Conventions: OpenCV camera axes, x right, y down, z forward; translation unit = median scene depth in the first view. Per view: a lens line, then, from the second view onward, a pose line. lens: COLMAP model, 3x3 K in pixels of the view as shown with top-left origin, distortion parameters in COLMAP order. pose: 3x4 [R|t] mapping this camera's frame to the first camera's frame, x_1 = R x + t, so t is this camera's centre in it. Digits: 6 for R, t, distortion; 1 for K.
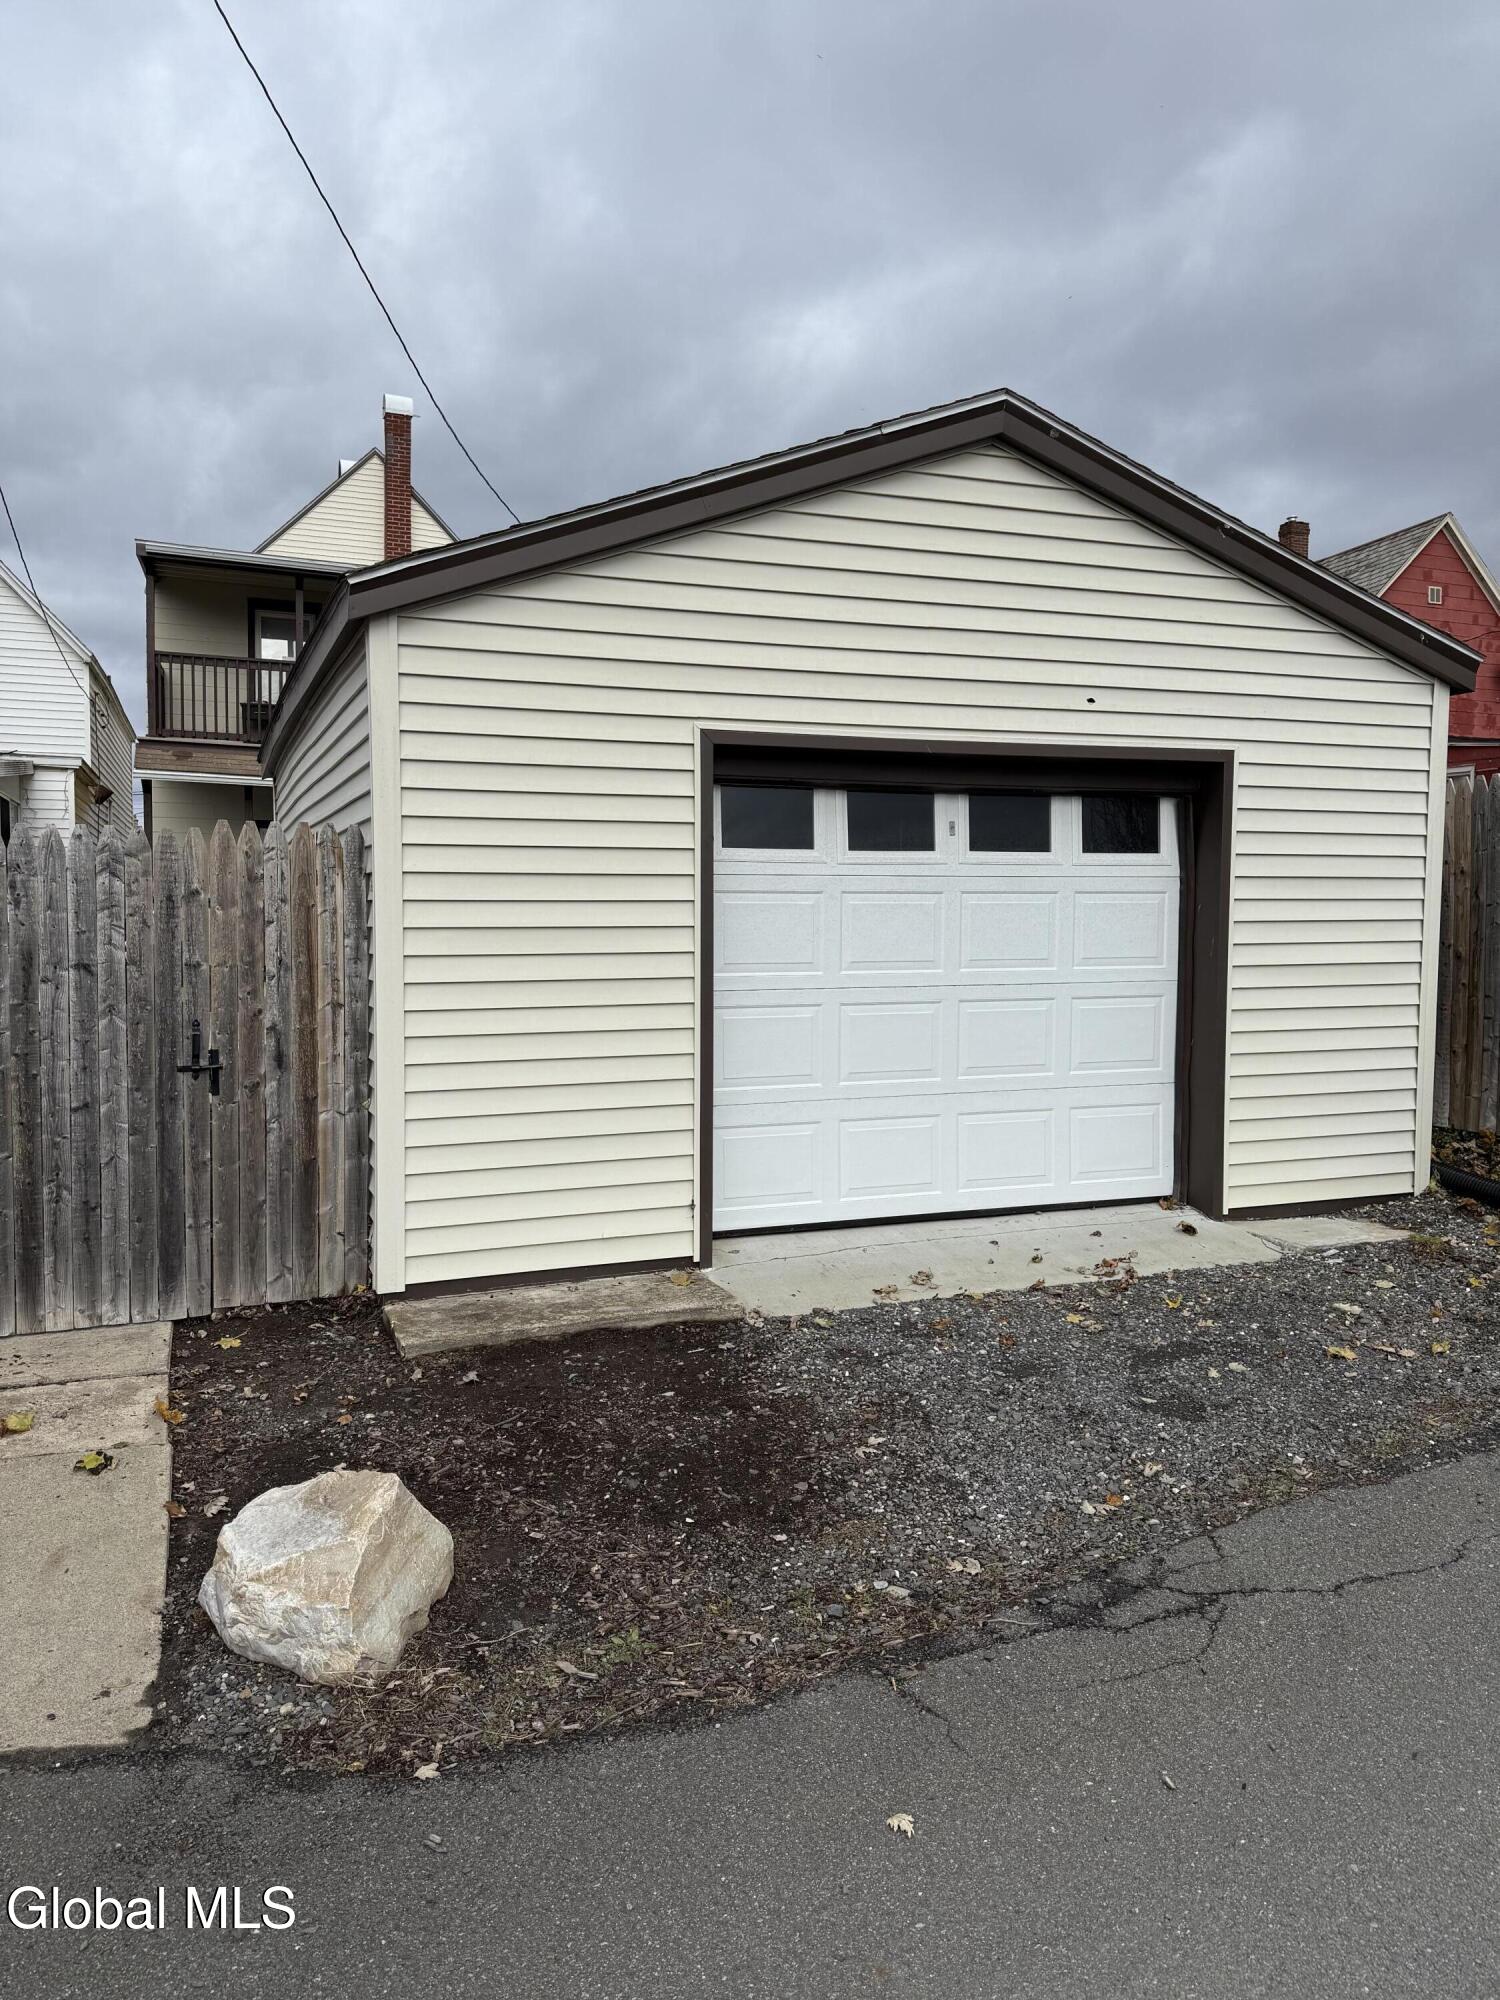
lens RADIAL K [[1413.9, 0, 751.3], [0, 1413.9, 1003.5], [0, 0, 1]] dist [0.031041, -0.059840]
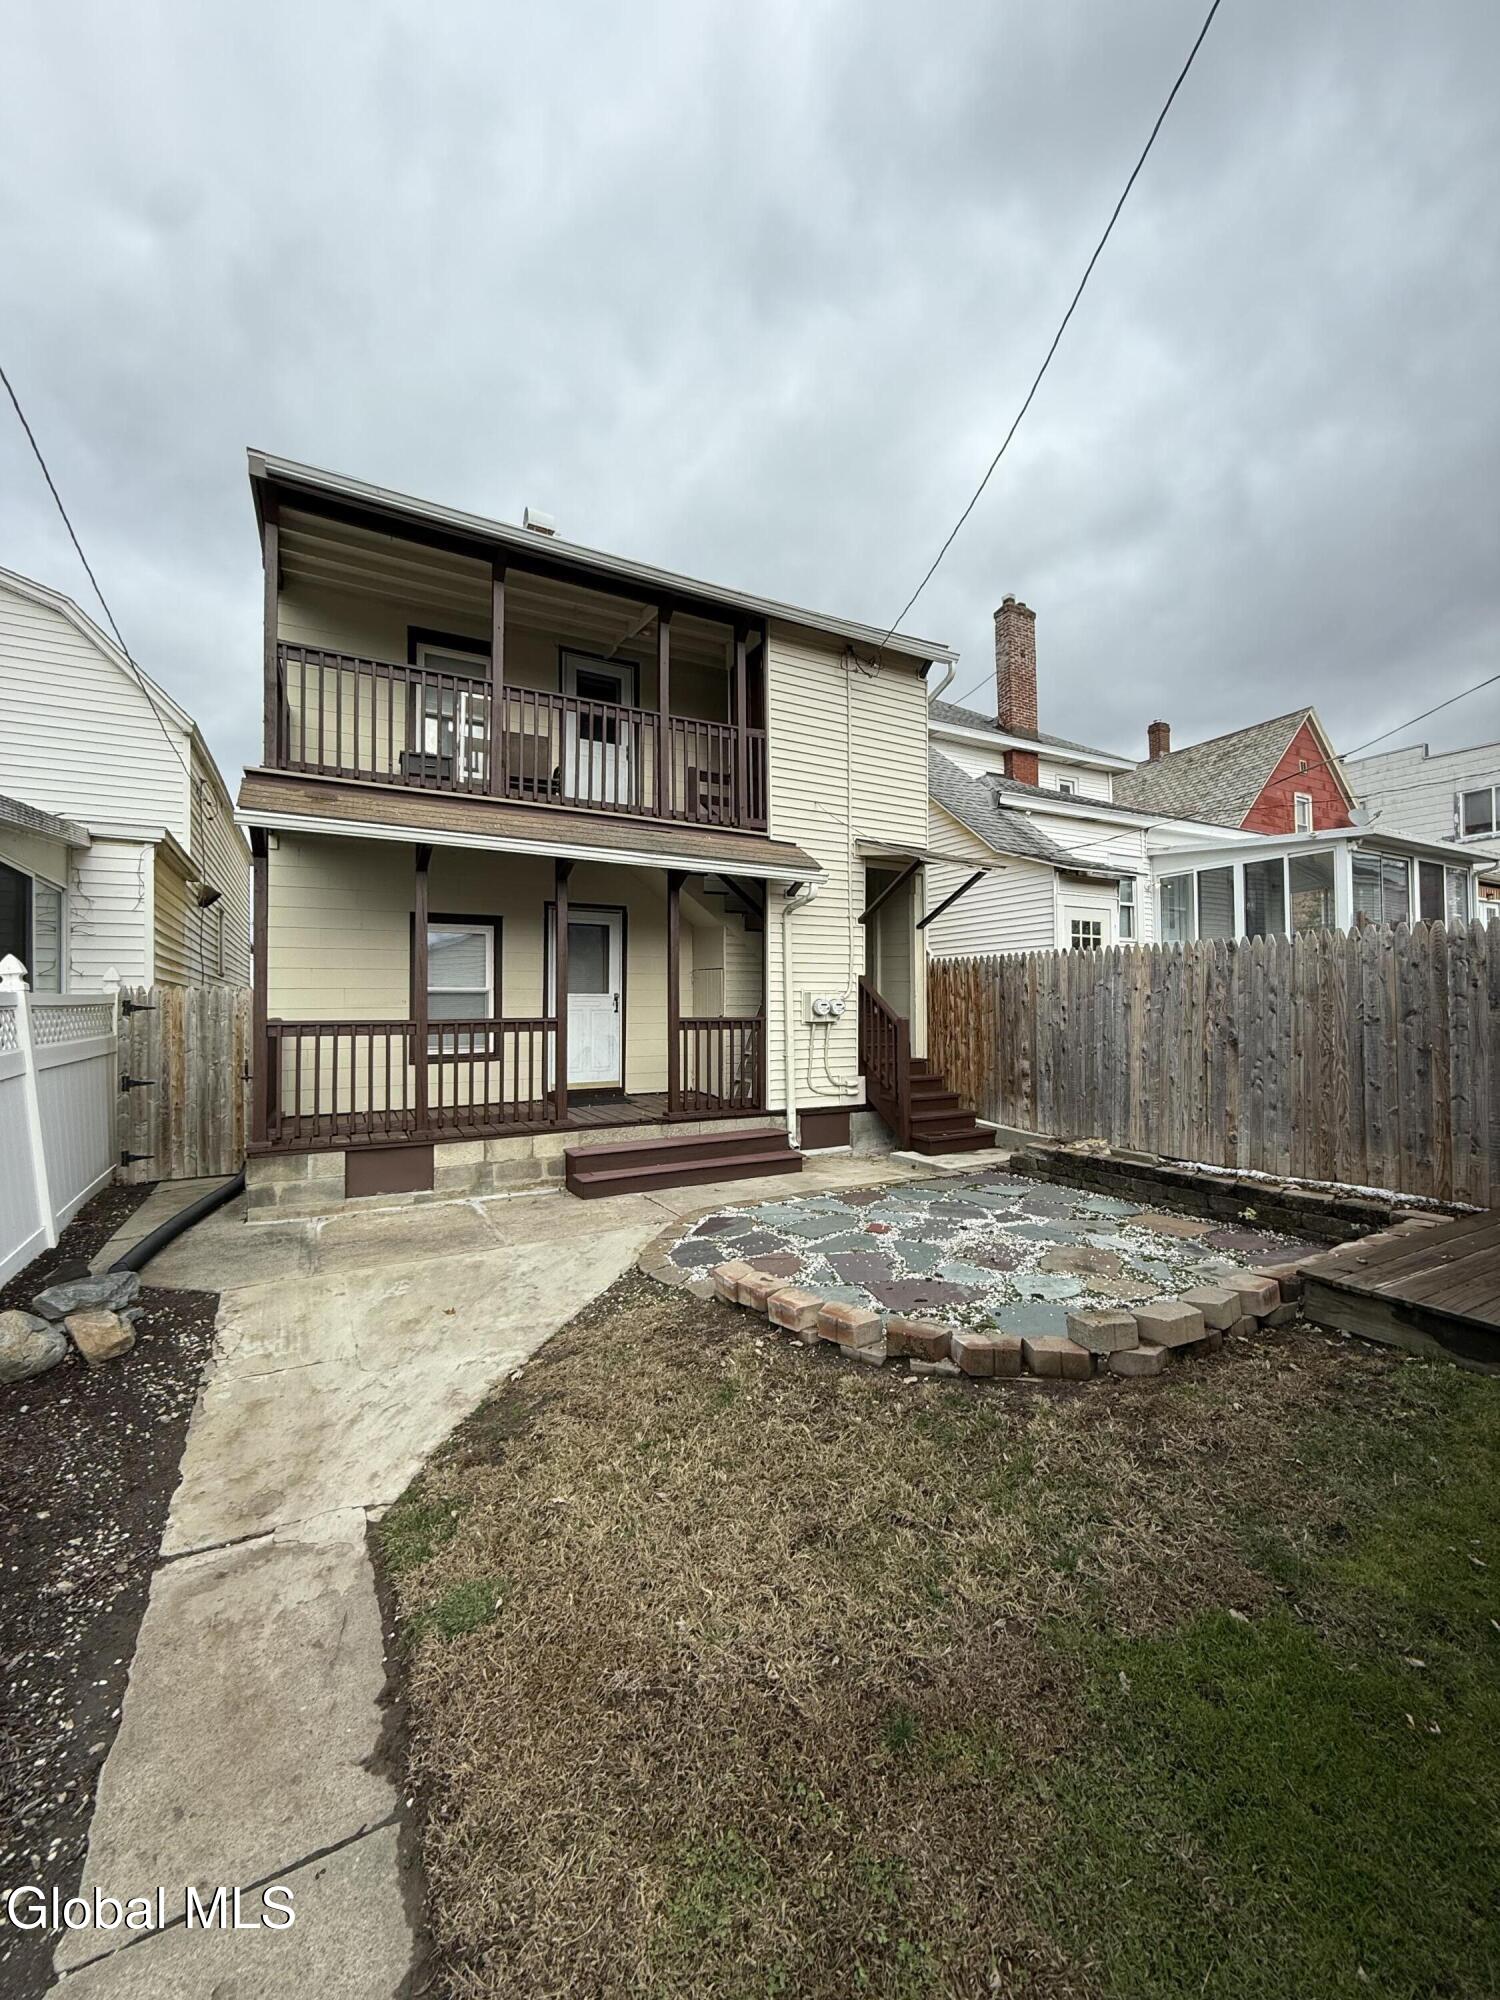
lens RADIAL K [[797.3, 0, 765.3], [0, 797.3, 999.7], [0, 0, 1]] dist [-0.020789, 0.001325]
pose [[0.986703, -0.015480, 0.161795, -0.236042], [0.025702, 0.997790, -0.061281, -0.053010], [-0.160488, 0.064625, 0.984920, 0.560989]]
